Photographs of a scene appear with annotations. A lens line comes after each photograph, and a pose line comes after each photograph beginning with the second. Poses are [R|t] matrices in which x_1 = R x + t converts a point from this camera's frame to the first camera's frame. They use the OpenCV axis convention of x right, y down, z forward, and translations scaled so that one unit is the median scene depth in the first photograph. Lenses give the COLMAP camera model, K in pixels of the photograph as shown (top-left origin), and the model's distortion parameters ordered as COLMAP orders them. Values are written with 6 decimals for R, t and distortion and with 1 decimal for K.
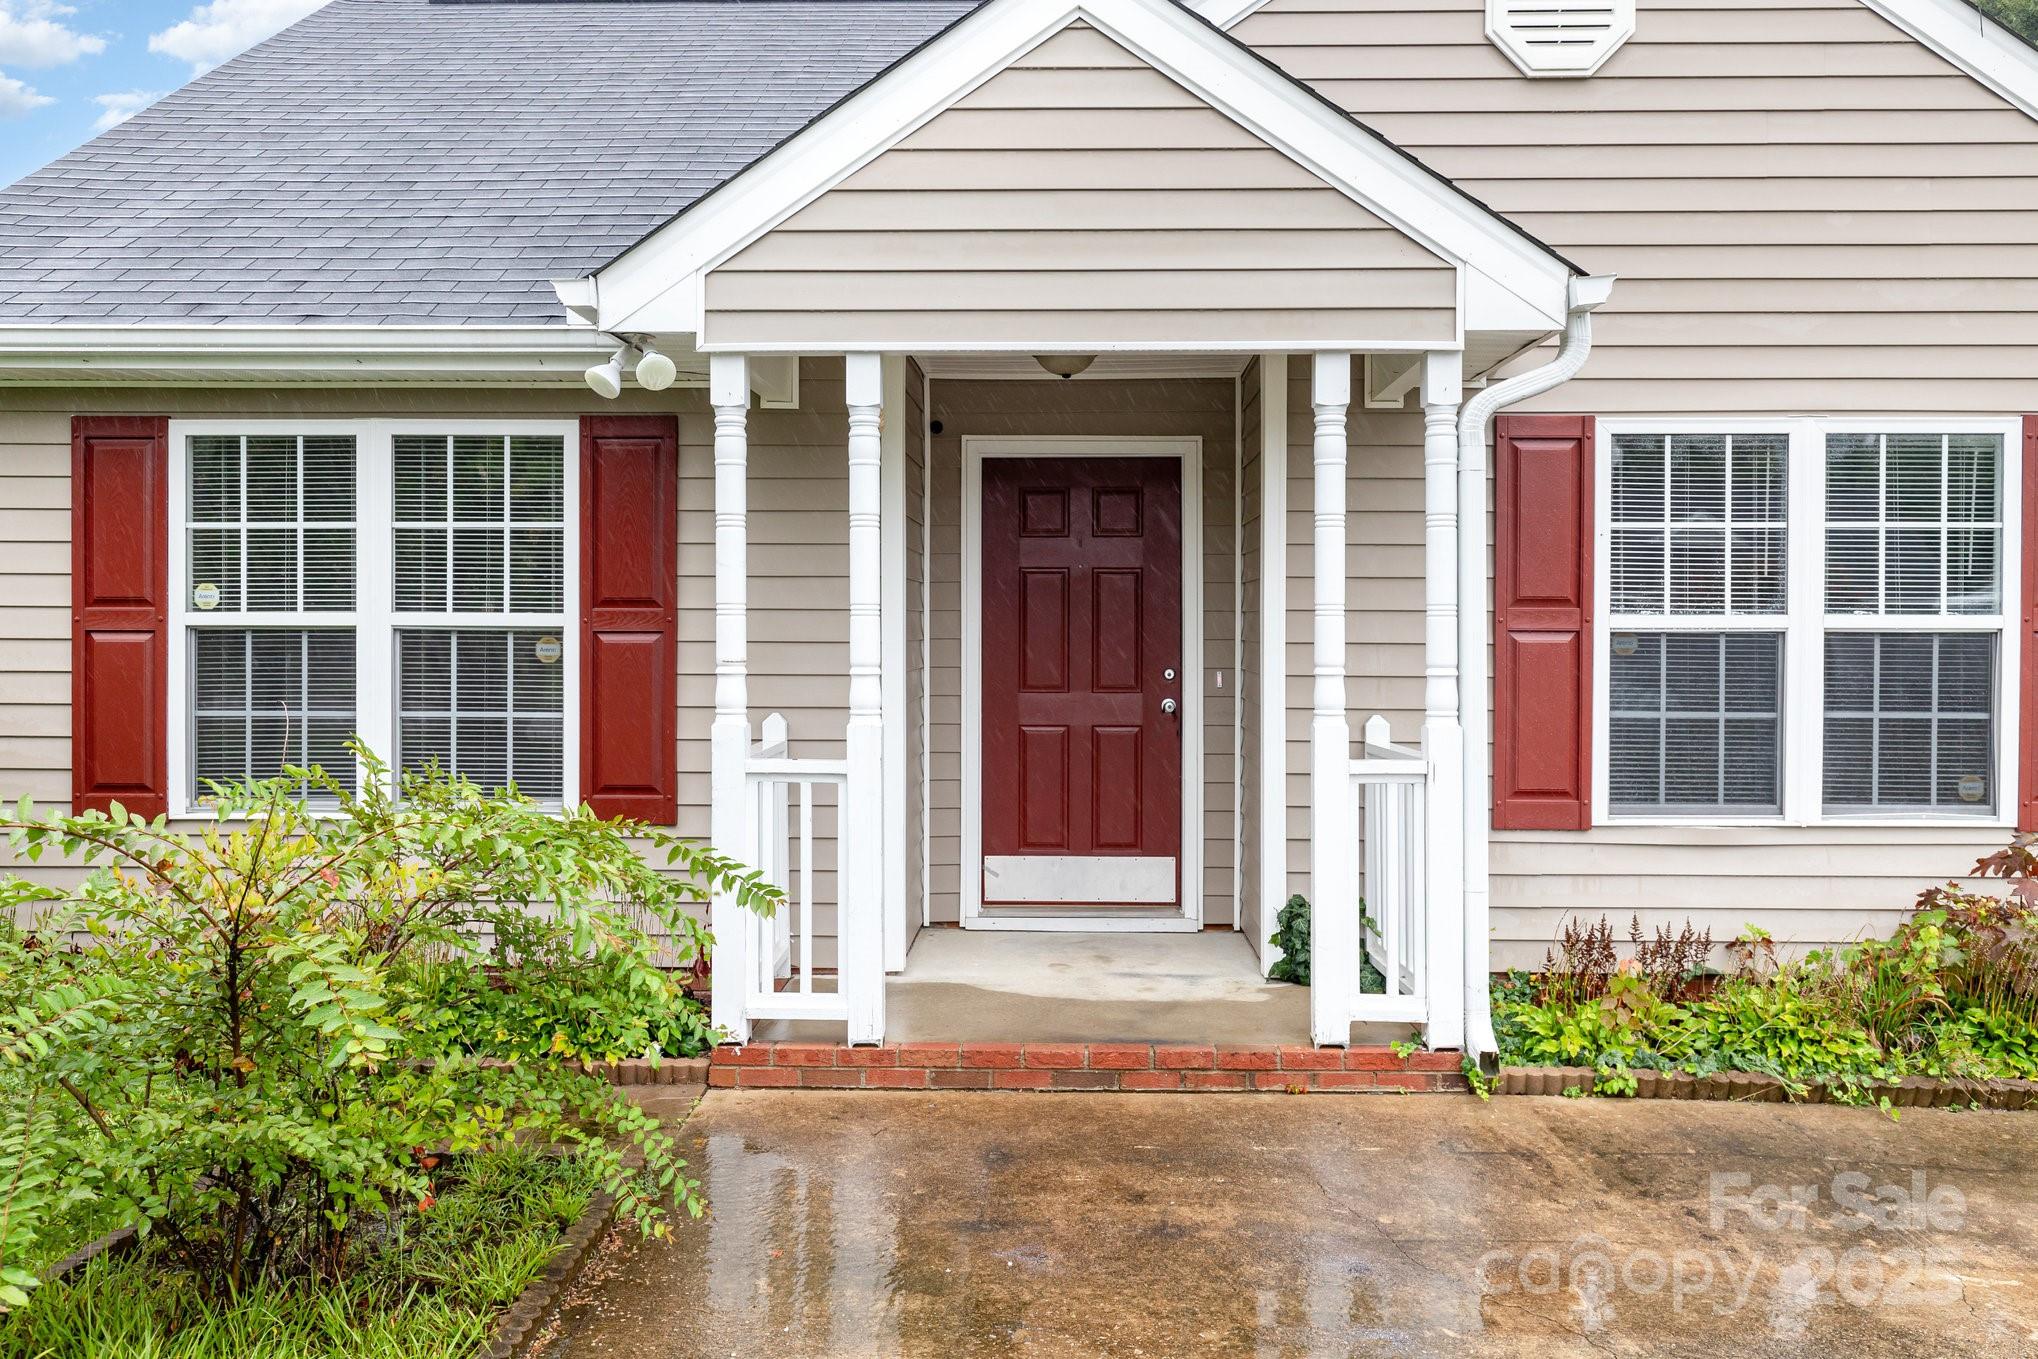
lens RADIAL K [[1540.3, 0, 1019.0], [0, 1540.3, 671.8], [0, 0, 1]] dist [-0.001778, 0.000927]
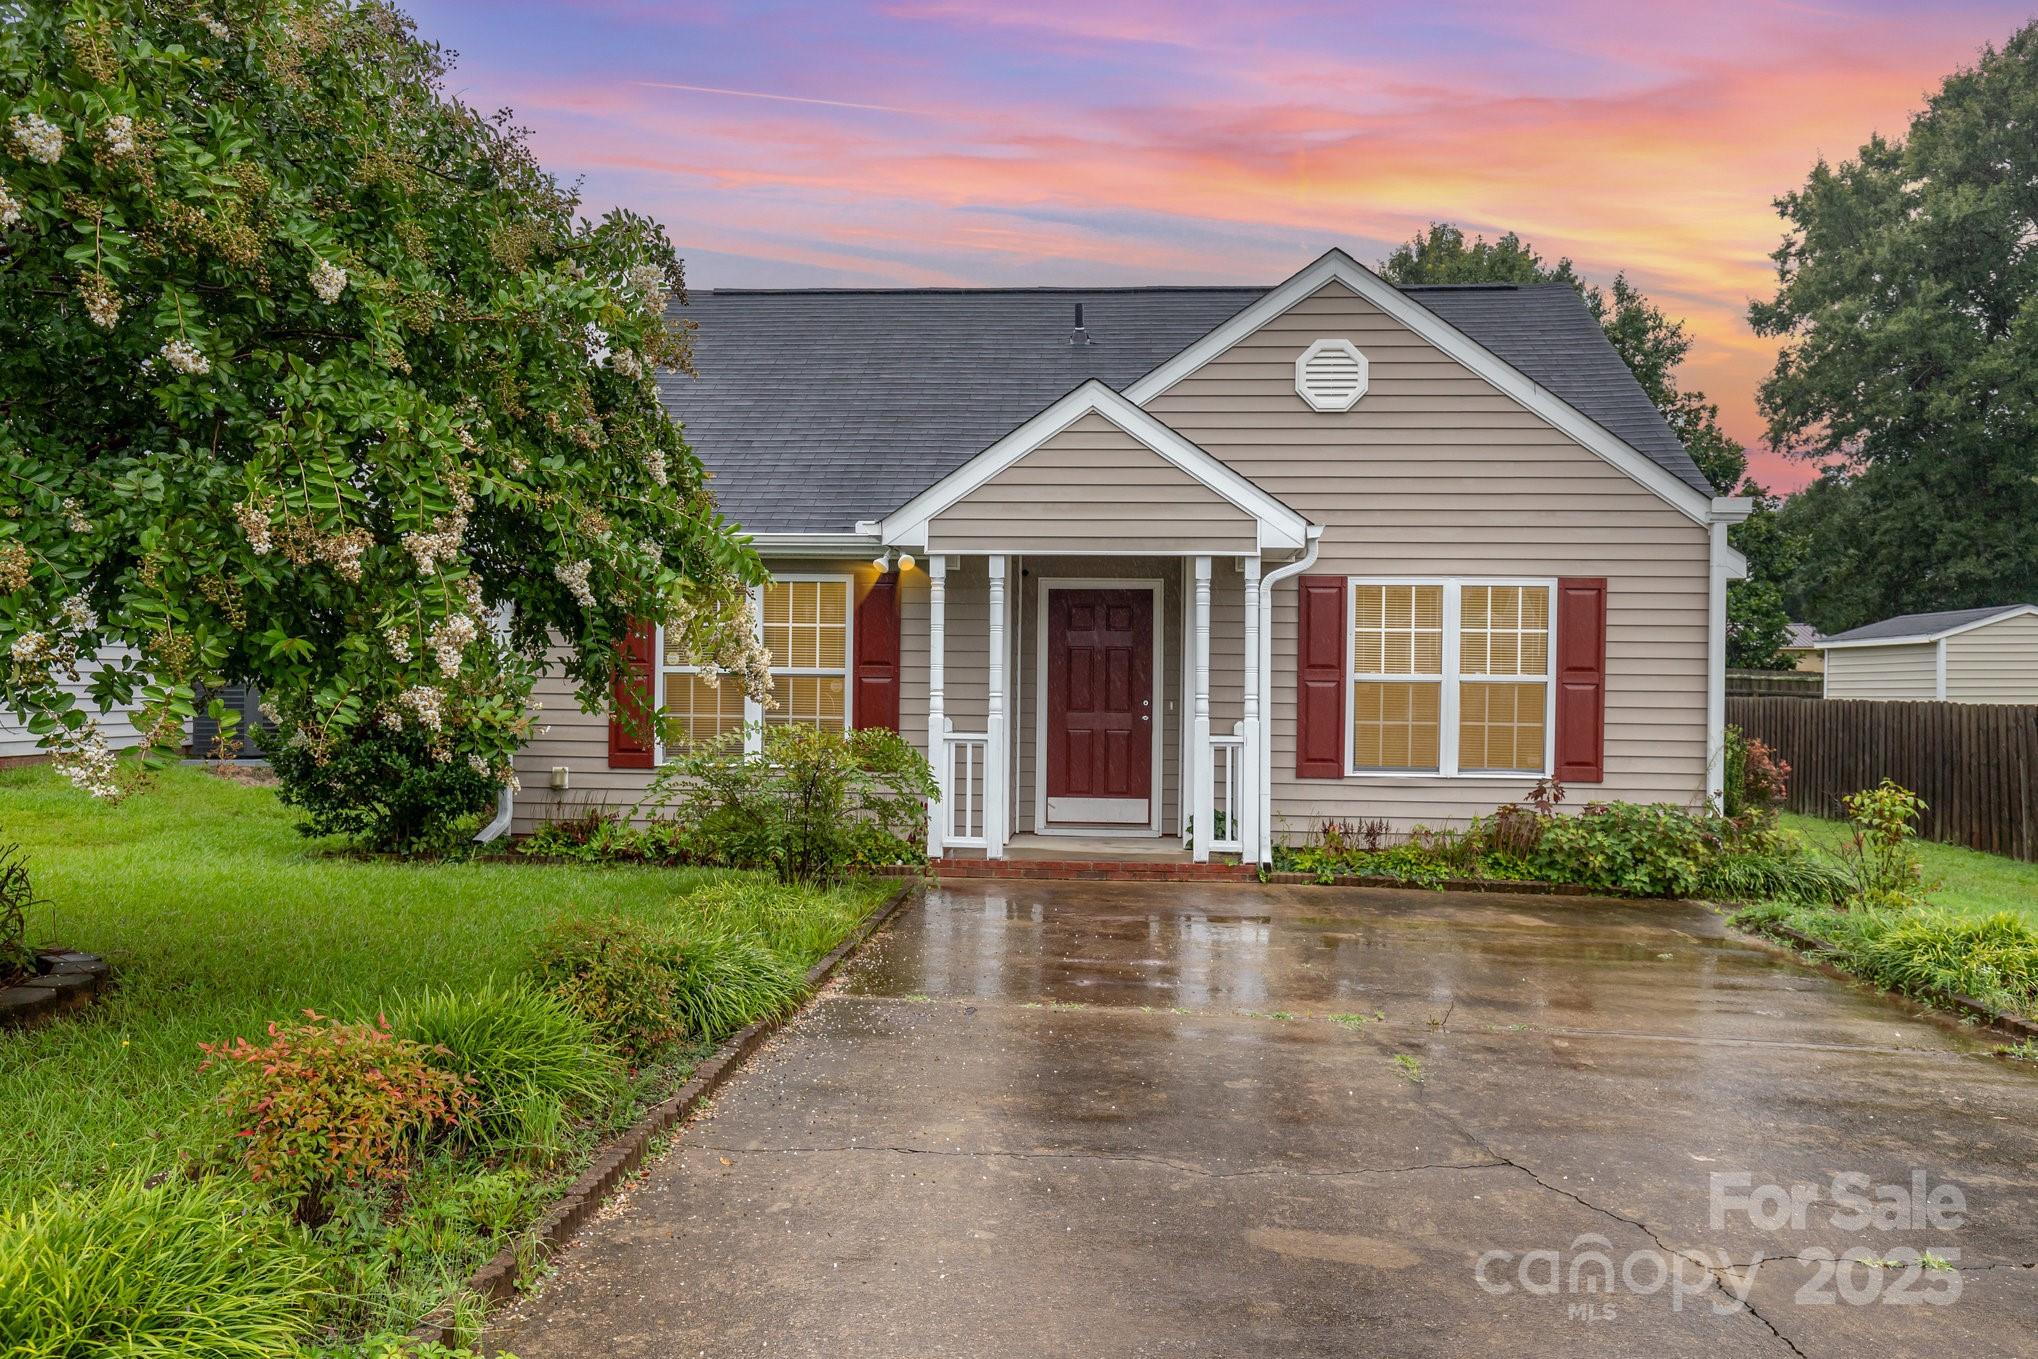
lens RADIAL K [[1540.3, 0, 1016.1], [0, 1540.3, 681.8], [0, 0, 1]] dist [-0.001778, 0.000927]
pose [[0.998953, 0.008905, -0.044877, 0.027294], [-0.010322, 0.999452, -0.031456, 0.044916], [0.044573, 0.031887, 0.998497, -1.104975]]
